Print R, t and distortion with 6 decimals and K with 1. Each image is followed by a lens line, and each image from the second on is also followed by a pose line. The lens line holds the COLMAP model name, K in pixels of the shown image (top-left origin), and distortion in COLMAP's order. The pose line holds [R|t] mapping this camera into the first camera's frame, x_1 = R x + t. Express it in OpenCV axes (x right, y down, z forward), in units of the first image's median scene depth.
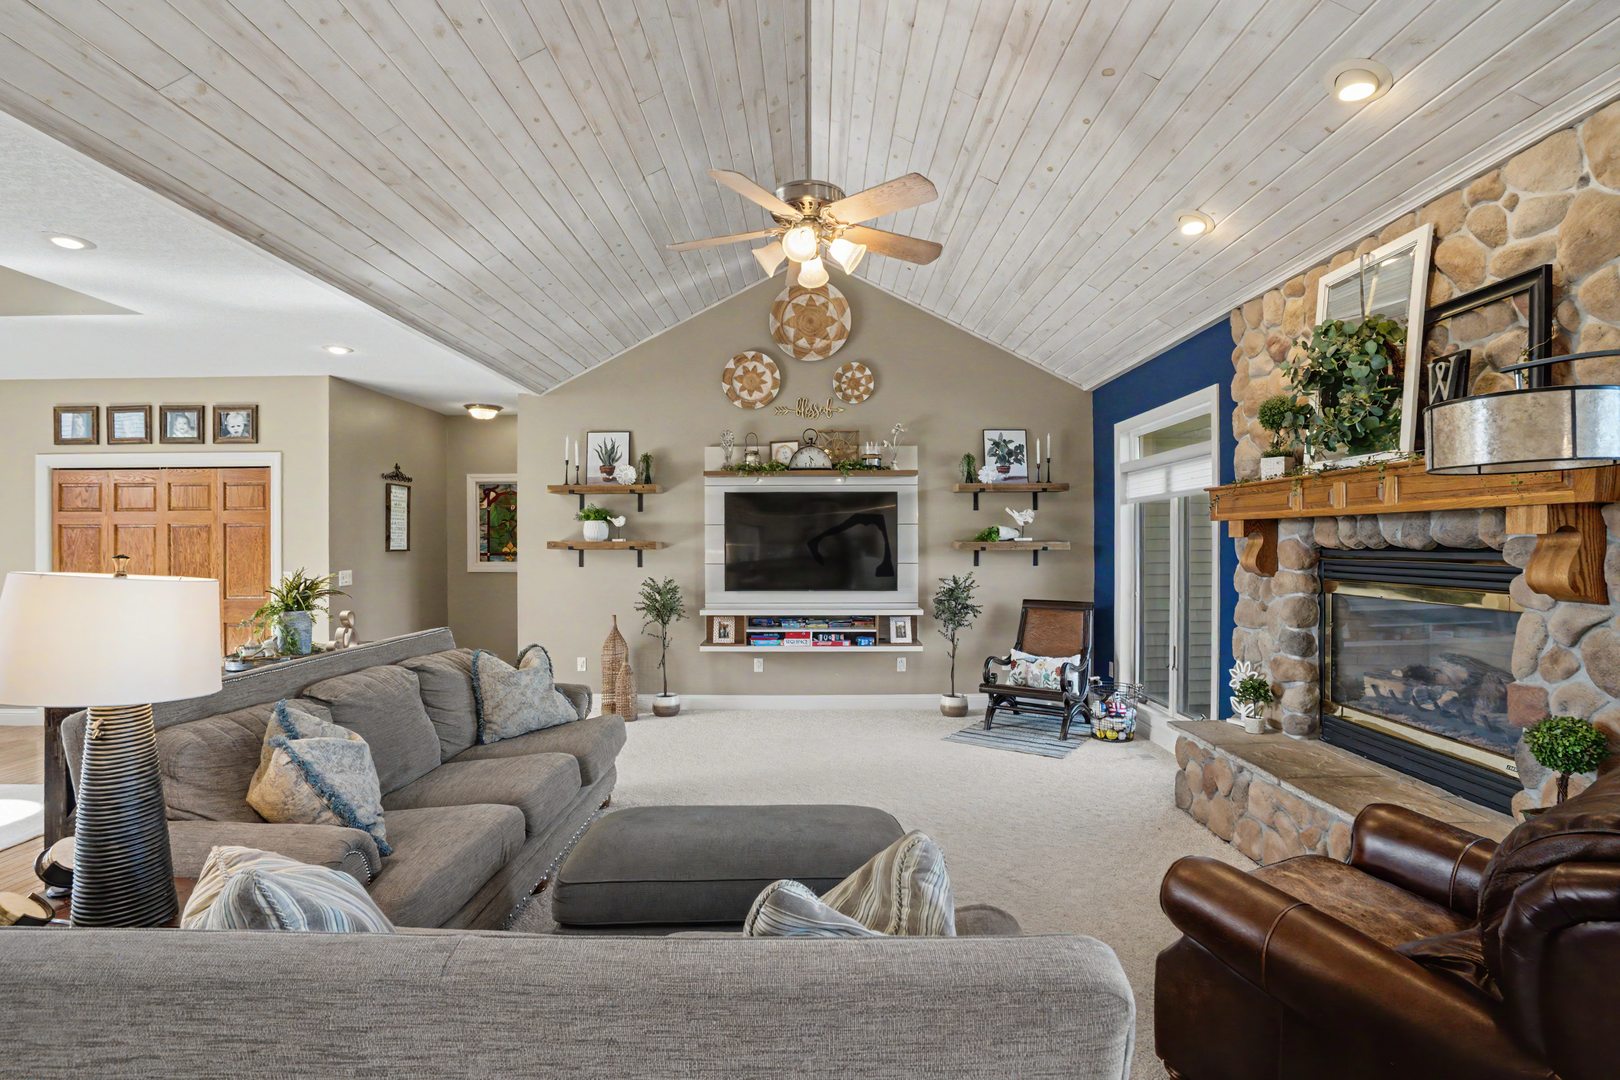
lens RADIAL K [[820.9, 0, 809.6], [0, 820.9, 540.6], [0, 0, 1]] dist [-0.014670, 0.003960]
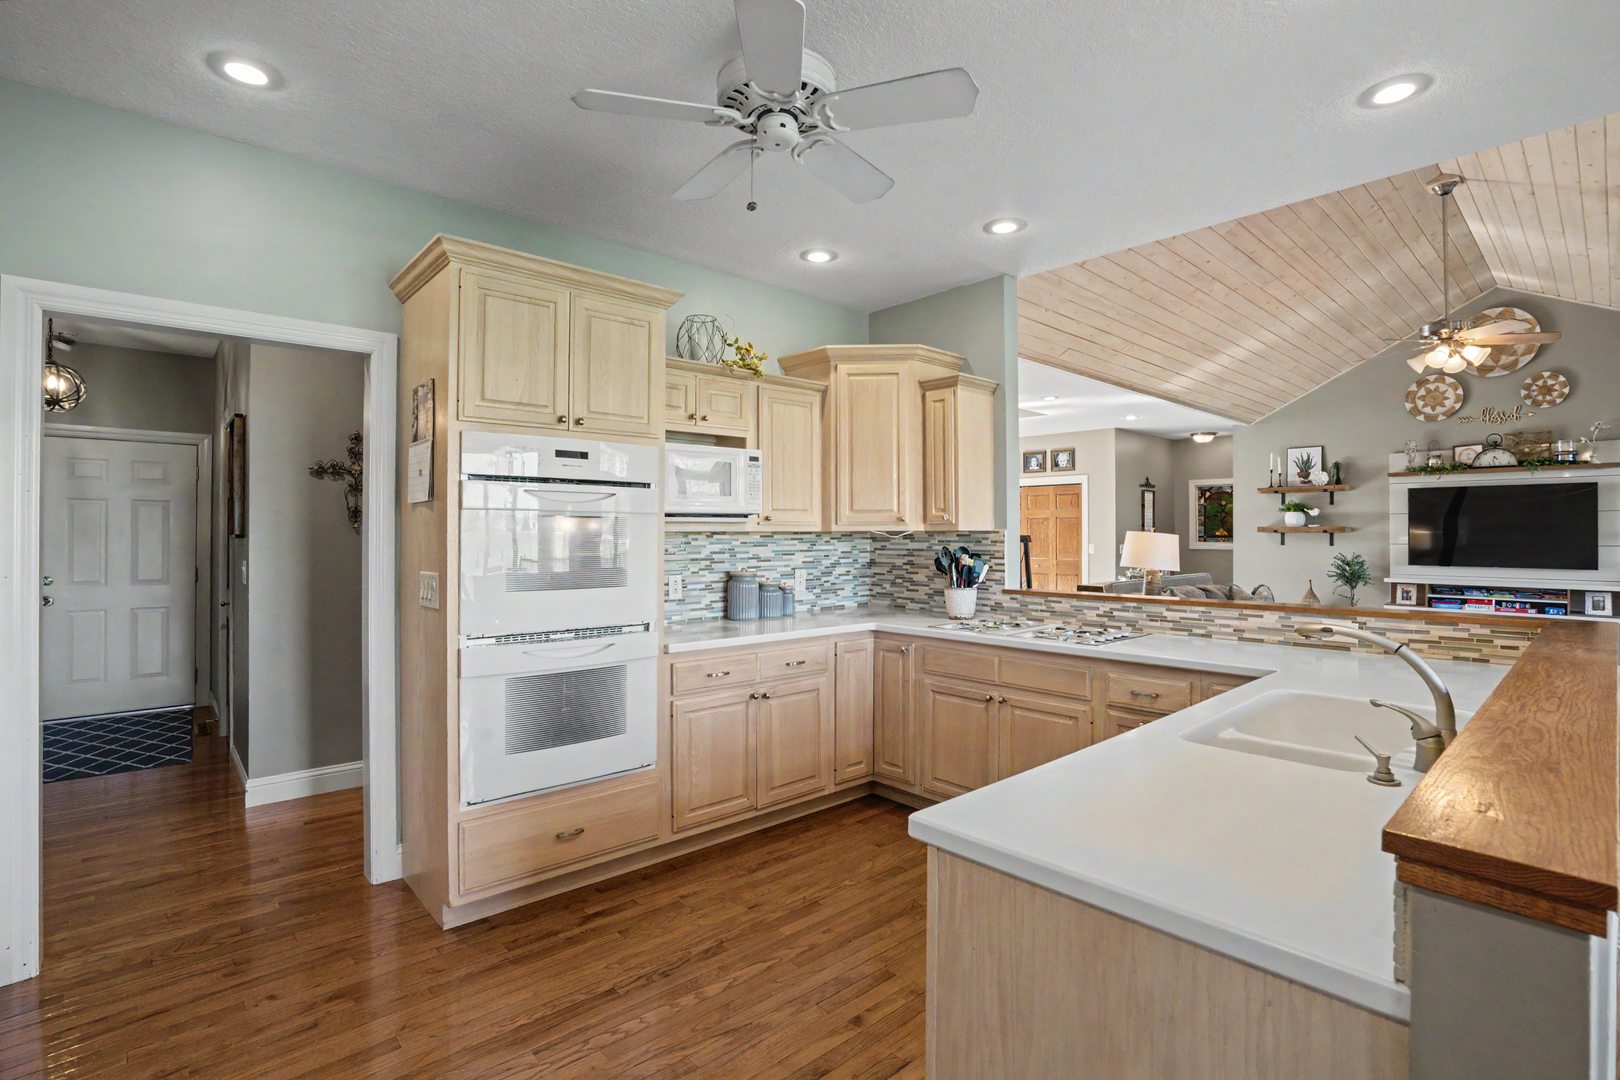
lens RADIAL K [[820.9, 0, 790.5], [0, 820.9, 521.0], [0, 0, 1]] dist [-0.014670, 0.003960]
pose [[0.707674, -0.006660, -0.706508, 0.114533], [-0.001831, 0.999935, -0.011260, 0.008407], [0.706537, 0.009262, 0.707616, -0.590632]]
